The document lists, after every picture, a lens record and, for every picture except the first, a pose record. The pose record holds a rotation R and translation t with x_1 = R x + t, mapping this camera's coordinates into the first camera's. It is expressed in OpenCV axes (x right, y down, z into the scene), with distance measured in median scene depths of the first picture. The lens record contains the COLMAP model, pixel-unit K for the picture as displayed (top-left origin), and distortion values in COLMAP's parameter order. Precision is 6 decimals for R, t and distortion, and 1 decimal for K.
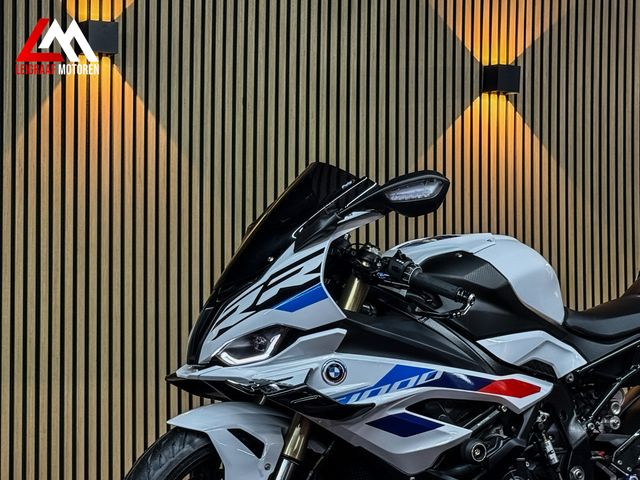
lens RADIAL K [[1369.7, 0, 308.8], [0, 1369.7, 233.5], [0, 0, 1]] dist [0.142883, 0.000000]
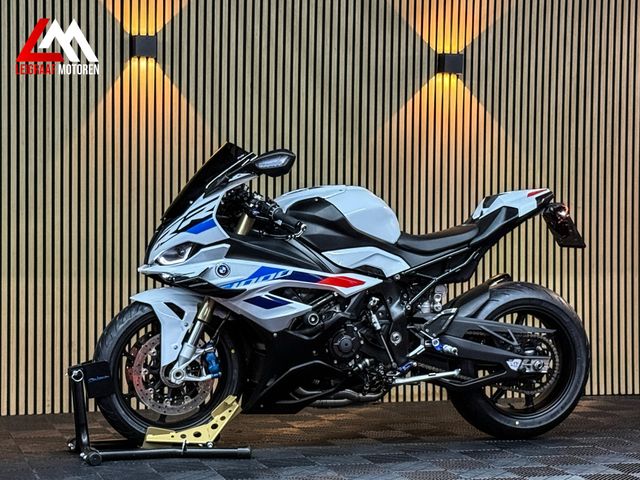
lens RADIAL K [[1369.7, 0, 313.6], [0, 1369.7, 240.2], [0, 0, 1]] dist [0.142883, 0.000000]
pose [[0.984369, 0.010258, -0.175817, 0.368660], [0.001145, 0.997908, 0.064635, -0.038405], [0.176113, -0.063826, 0.982299, -0.549922]]
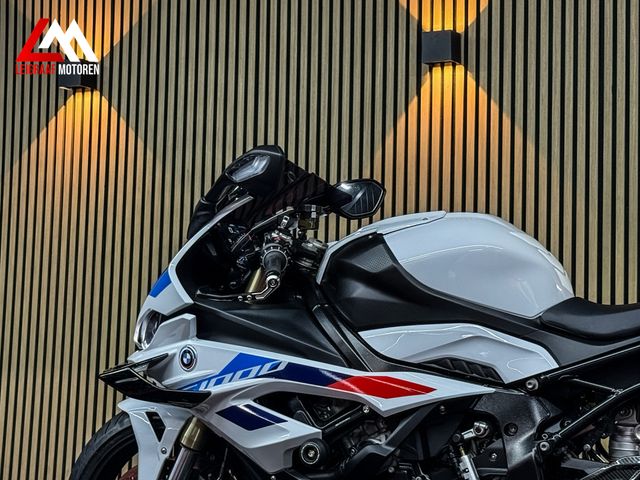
lens RADIAL K [[1369.7, 0, 315.6], [0, 1369.7, 240.4], [0, 0, 1]] dist [0.142883, 0.000000]
pose [[0.604586, -0.048030, -0.795090, 0.749929], [0.018978, 0.998766, -0.045902, 0.055112], [0.796313, 0.012662, 0.604752, 0.412501]]
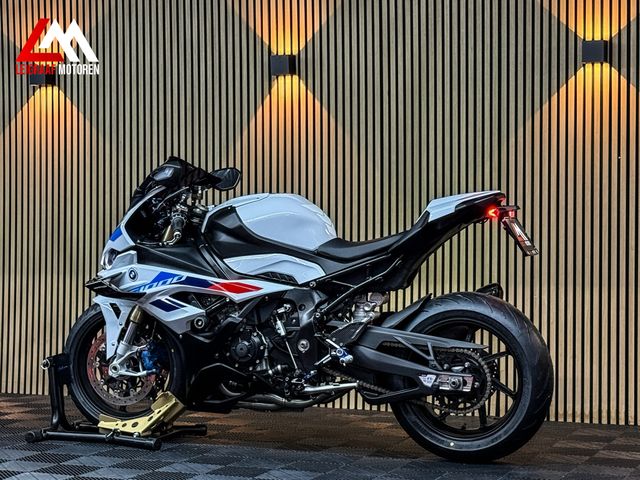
lens RADIAL K [[1369.7, 0, 307.9], [0, 1369.7, 242.8], [0, 0, 1]] dist [0.142883, 0.000000]
pose [[0.649213, 0.008375, -0.760561, 1.359796], [0.041825, 0.998033, 0.046692, -0.014777], [0.759456, -0.062123, 0.647585, -0.006873]]
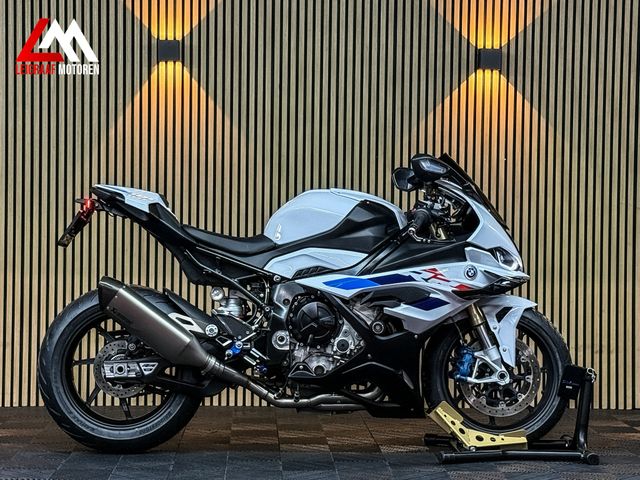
lens RADIAL K [[1388.6, 0, 319.8], [0, 1388.6, 236.4], [0, 0, 1]] dist [0.143865, 0.000000]
pose [[0.911371, 0.014849, -0.411318, 0.806166], [0.010517, 0.998183, 0.059338, -0.035704], [0.411452, -0.058405, 0.909558, -0.424244]]
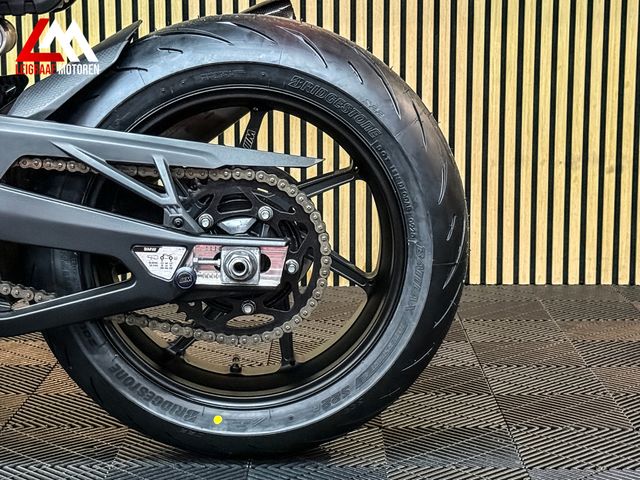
lens RADIAL K [[1369.7, 0, 319.2], [0, 1369.7, 243.3], [0, 0, 1]] dist [0.142883, 0.000000]
pose [[0.883806, 0.077199, -0.461440, 0.615652], [0.027918, 0.975833, 0.216729, 0.087867], [0.467019, -0.204429, 0.860292, 0.616490]]
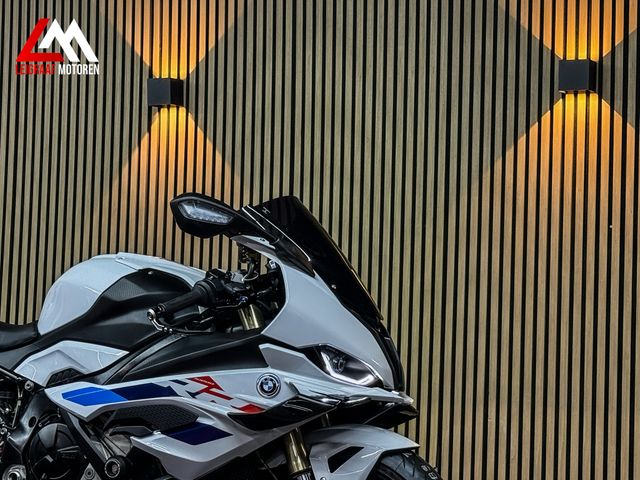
lens RADIAL K [[1388.6, 0, 317.6], [0, 1388.6, 244.4], [0, 0, 1]] dist [0.143865, 0.000000]
pose [[0.622620, -0.029528, -0.781967, 1.083517], [0.008628, 0.999486, -0.030872, 0.030678], [0.782477, 0.012475, 0.622554, 0.475434]]
